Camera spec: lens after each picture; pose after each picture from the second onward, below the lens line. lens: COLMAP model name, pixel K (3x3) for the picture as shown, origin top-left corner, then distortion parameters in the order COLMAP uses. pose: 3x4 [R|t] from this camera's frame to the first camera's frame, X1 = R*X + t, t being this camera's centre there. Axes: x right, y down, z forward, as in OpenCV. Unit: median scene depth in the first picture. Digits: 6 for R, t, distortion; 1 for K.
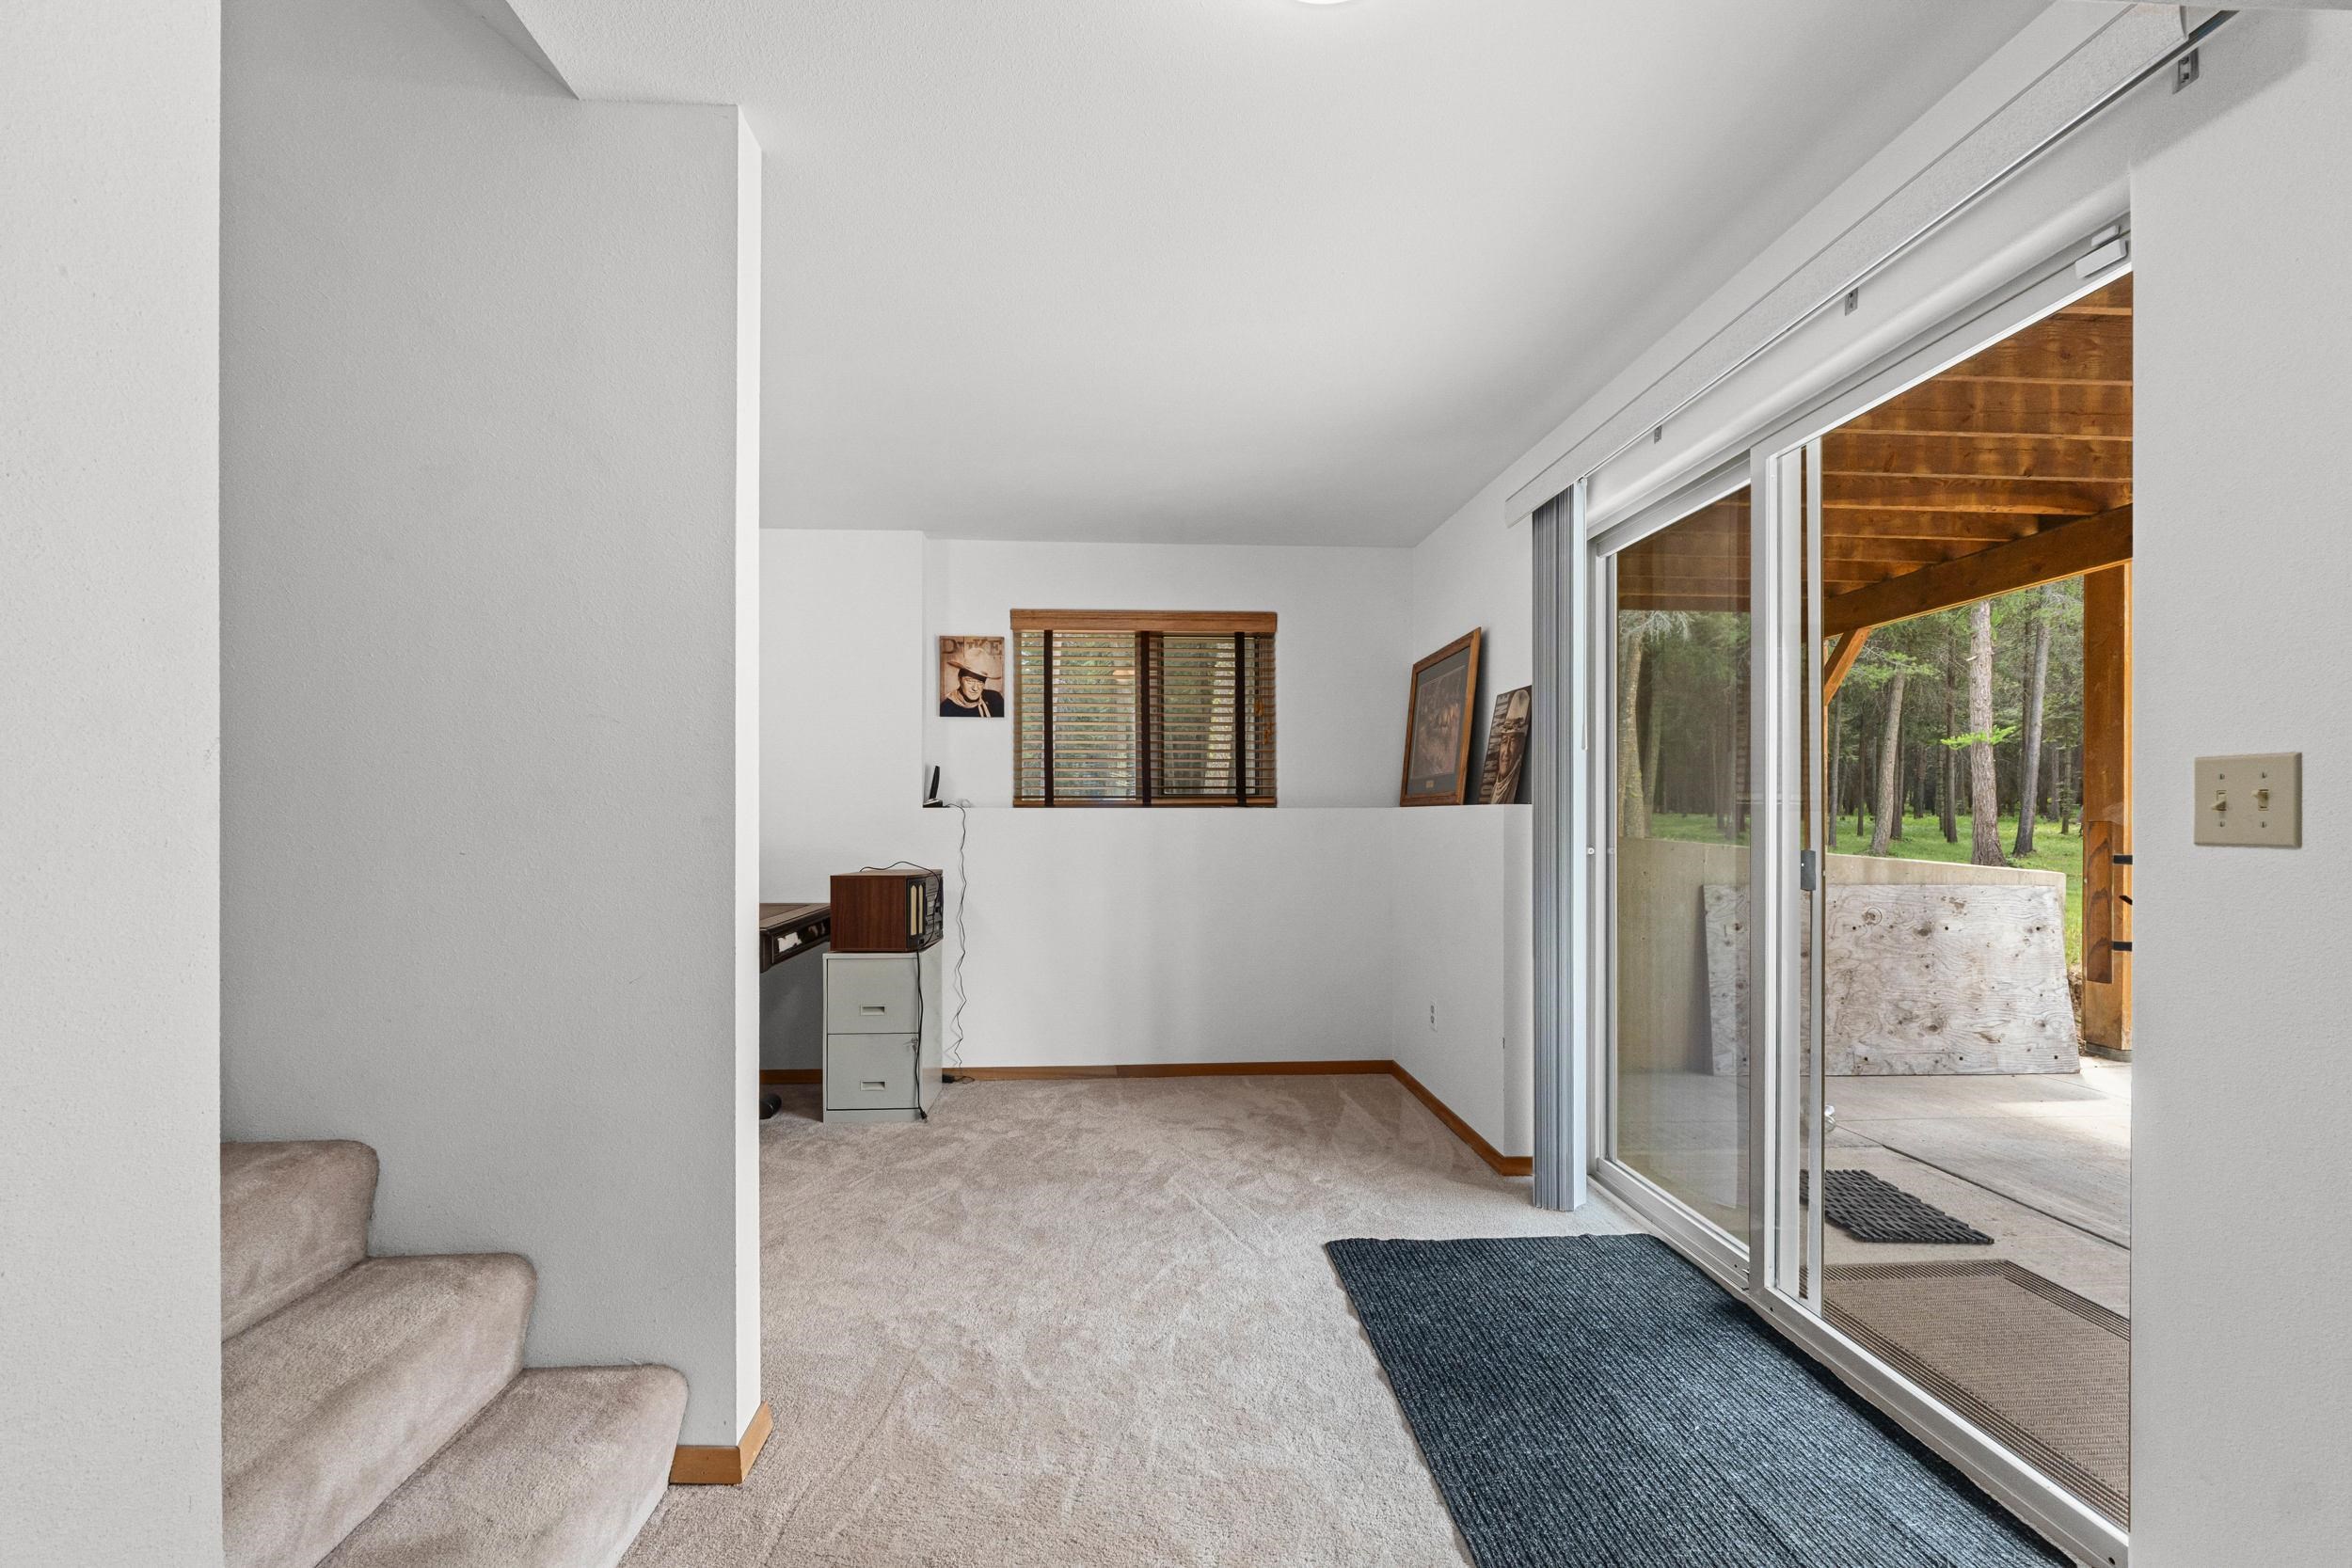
lens RADIAL K [[1002.2, 0, 1174.7], [0, 1002.2, 804.4], [0, 0, 1]] dist [-0.006385, 0.000634]
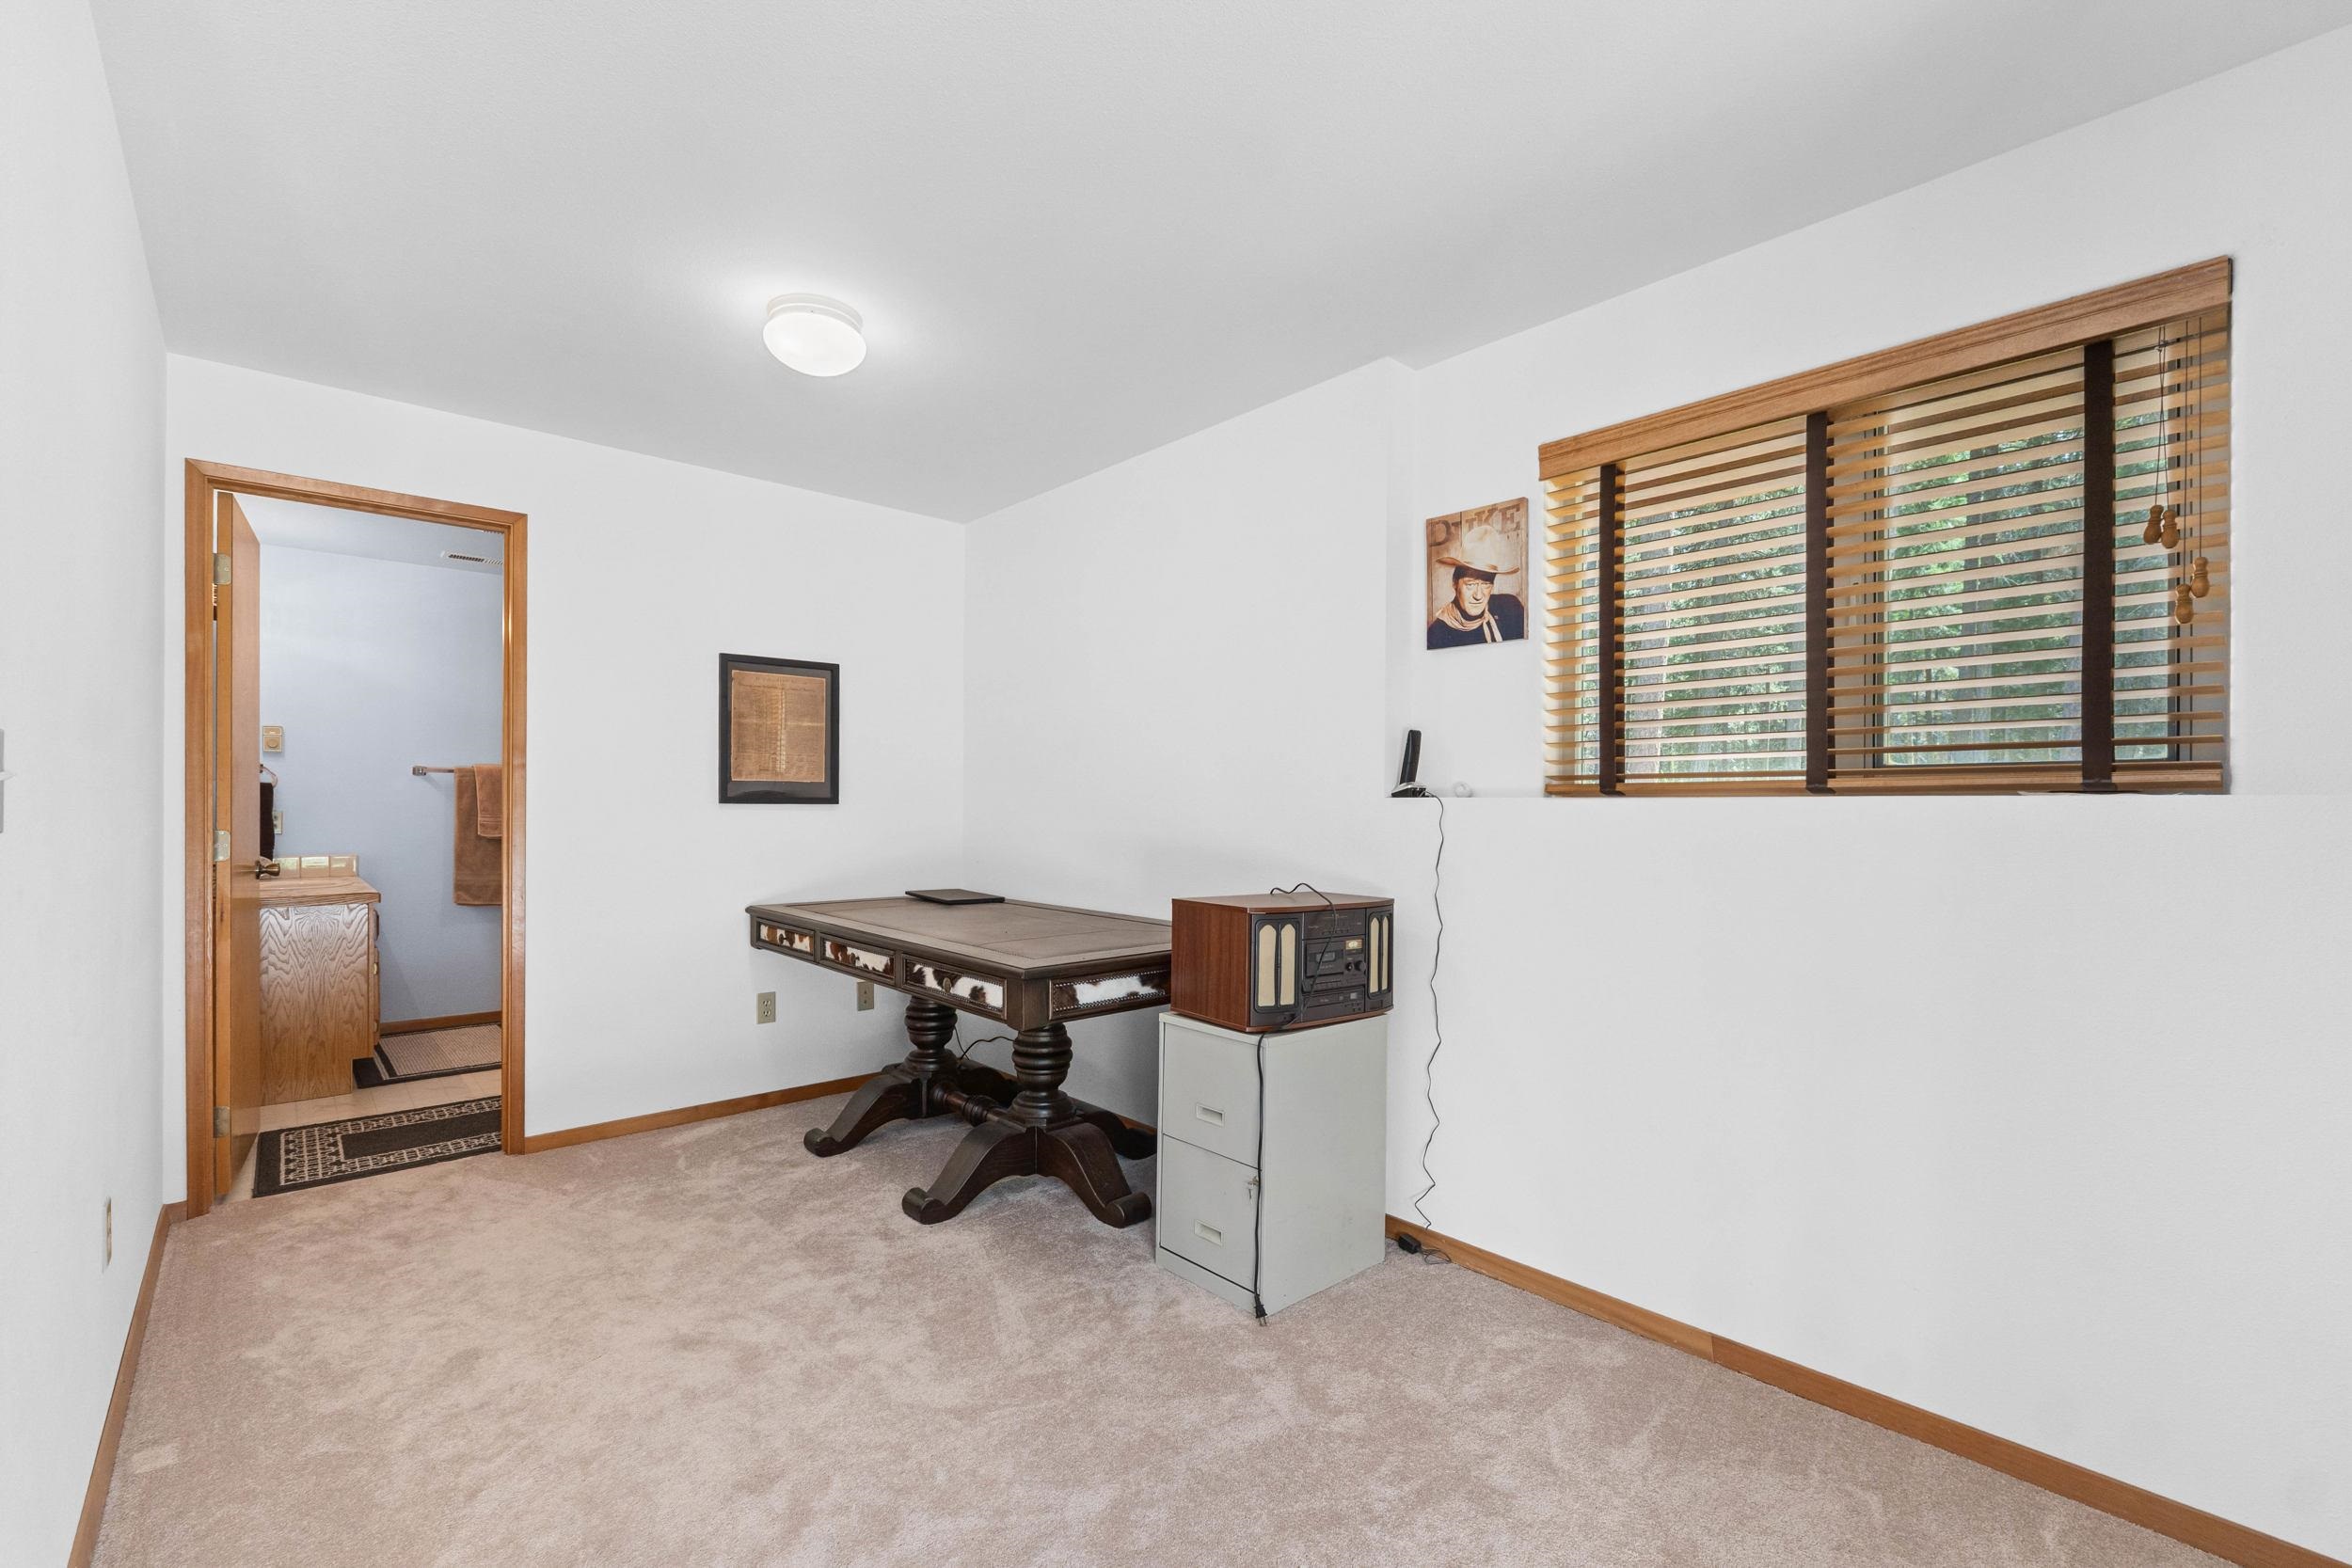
lens RADIAL K [[1002.2, 0, 1122.1], [0, 1002.2, 811.8], [0, 0, 1]] dist [-0.006385, 0.000634]
pose [[0.612306, 0.007399, -0.790587, 0.139688], [0.002485, 0.999933, 0.011282, 0.004483], [0.790617, -0.008872, 0.612246, 0.471920]]
